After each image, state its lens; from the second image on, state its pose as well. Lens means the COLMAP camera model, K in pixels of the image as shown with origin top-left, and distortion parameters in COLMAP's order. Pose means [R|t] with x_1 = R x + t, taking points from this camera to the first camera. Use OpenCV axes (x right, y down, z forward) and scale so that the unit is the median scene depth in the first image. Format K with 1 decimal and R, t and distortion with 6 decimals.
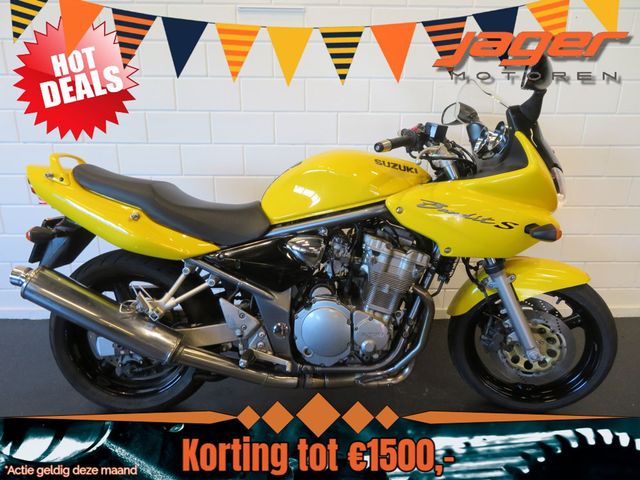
lens RADIAL K [[462.1, 0, 317.5], [0, 462.1, 241.9], [0, 0, 1]] dist [-0.009401, 0.003323]
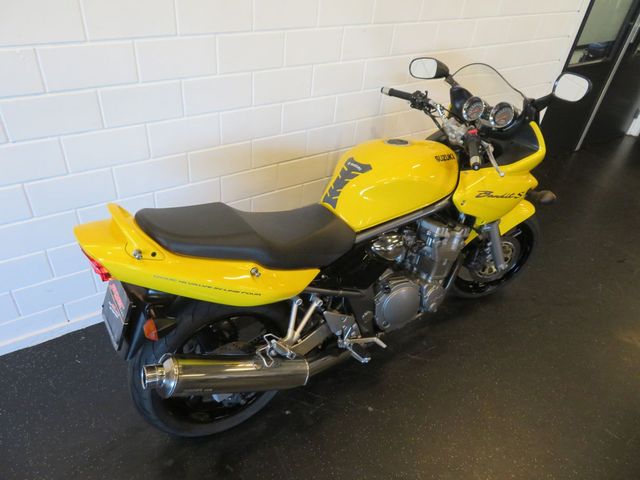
lens RADIAL K [[462.1, 0, 317.5], [0, 462.1, 241.9], [0, 0, 1]] dist [-0.009401, 0.003323]
pose [[0.843146, -0.271457, 0.464128, -0.661637], [0.081071, 0.917513, 0.389356, -0.432969], [-0.531537, -0.290657, 0.795605, 0.208559]]
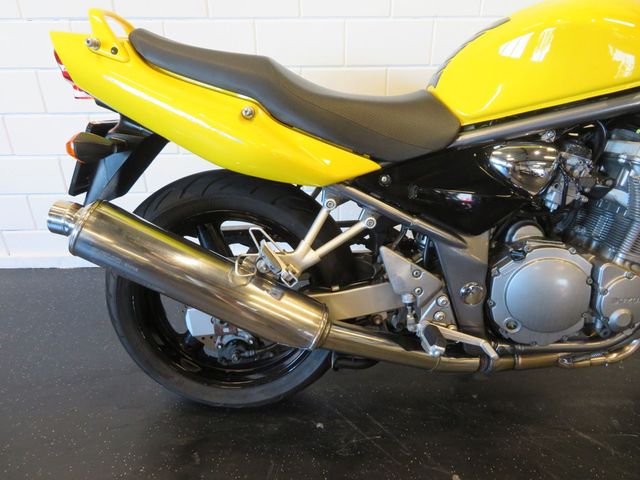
lens RADIAL K [[462.1, 0, 317.5], [0, 462.1, 241.9], [0, 0, 1]] dist [-0.009401, 0.003323]
pose [[0.999873, -0.015854, -0.001504, -0.291446], [0.015895, 0.987741, 0.155289, 0.016141], [-0.000976, -0.155293, 0.987868, 0.373735]]
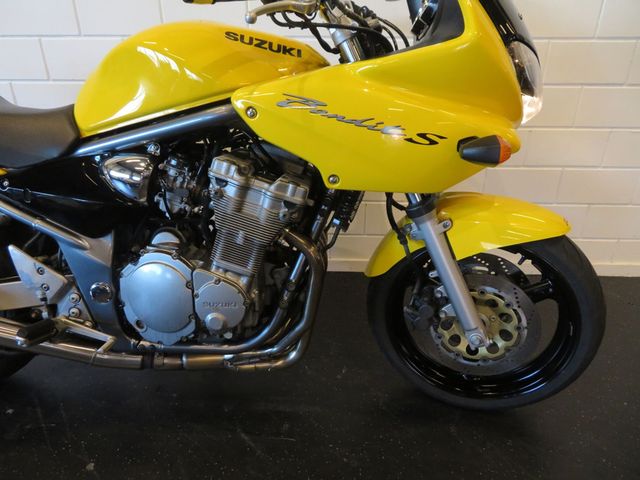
lens RADIAL K [[462.1, 0, 317.5], [0, 462.1, 241.9], [0, 0, 1]] dist [-0.009401, 0.003323]
pose [[0.998016, 0.023376, -0.058465, 0.283108], [-0.015508, 0.991186, 0.131565, 0.019148], [0.061025, -0.130398, 0.989582, 0.343016]]
